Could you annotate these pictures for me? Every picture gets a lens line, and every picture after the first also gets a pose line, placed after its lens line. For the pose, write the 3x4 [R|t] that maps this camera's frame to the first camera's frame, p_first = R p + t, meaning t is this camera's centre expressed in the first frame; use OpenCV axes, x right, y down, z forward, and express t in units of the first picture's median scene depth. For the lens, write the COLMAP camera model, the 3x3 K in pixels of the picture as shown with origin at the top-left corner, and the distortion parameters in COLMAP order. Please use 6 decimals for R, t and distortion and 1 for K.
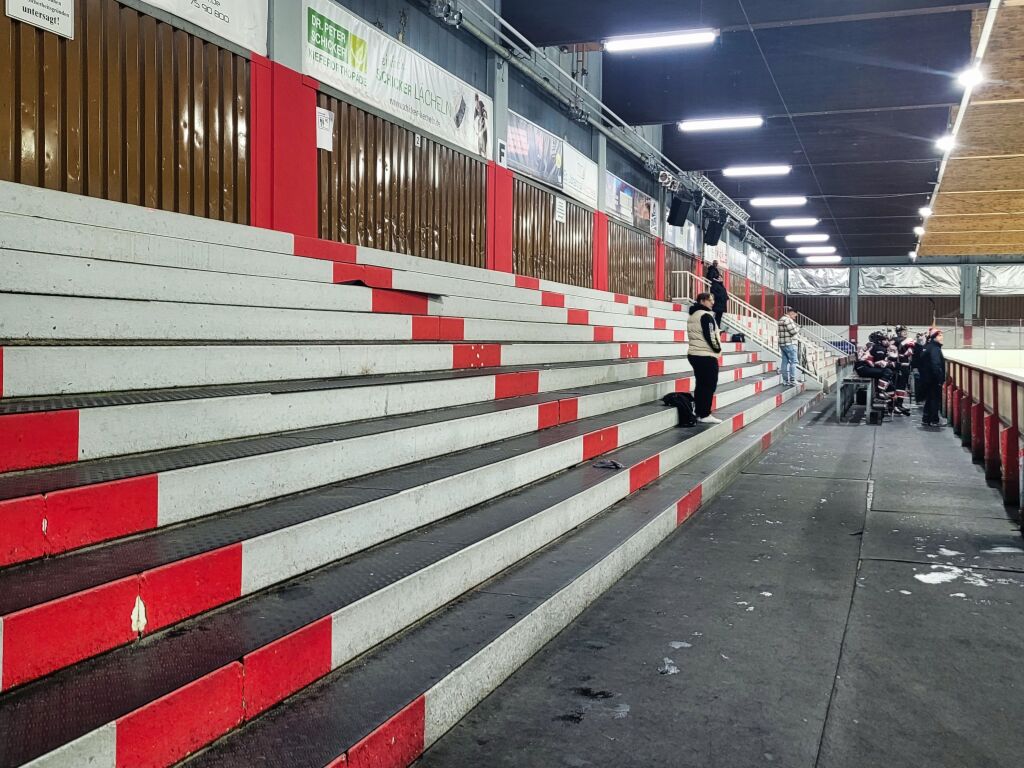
lens RADIAL K [[1017.7, 0, 511.0], [0, 1017.7, 337.8], [0, 0, 1]] dist [0.050262, -0.011539]
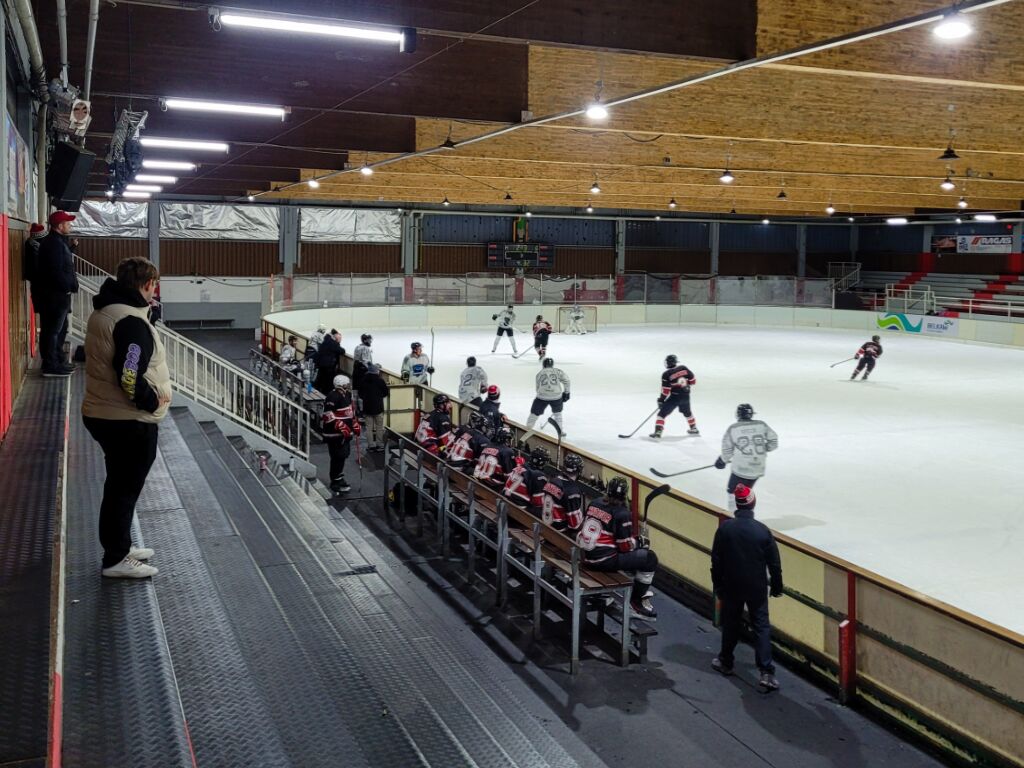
lens RADIAL K [[1056.2, 0, 529.2], [0, 1056.2, 331.0], [0, 0, 1]] dist [0.050590, -0.012014]
pose [[0.730565, -0.051342, 0.680910, -0.015327], [-0.007834, 0.996474, 0.083541, -0.043081], [-0.682798, -0.066366, 0.727587, 0.215906]]
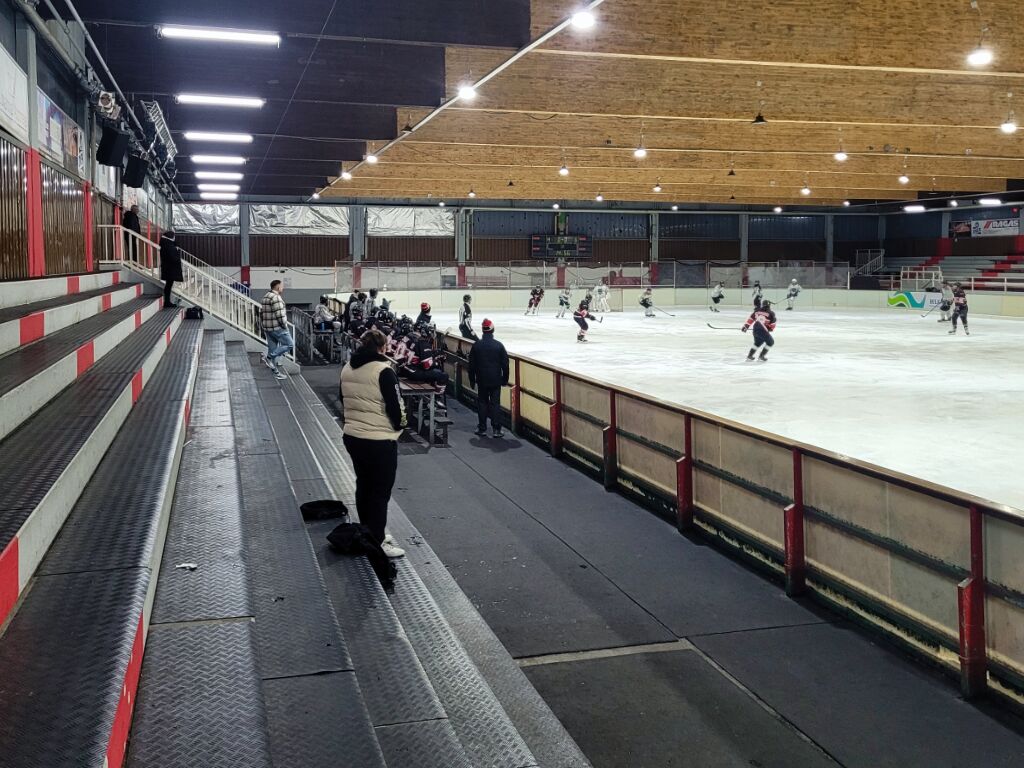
lens RADIAL K [[1017.7, 0, 511.0], [0, 1017.7, 337.8], [0, 0, 1]] dist [0.050262, -0.011539]
pose [[0.808183, -0.053616, 0.586486, -0.021280], [0.008893, 0.996845, 0.078875, -0.019950], [-0.588865, -0.058529, 0.806110, 0.107344]]
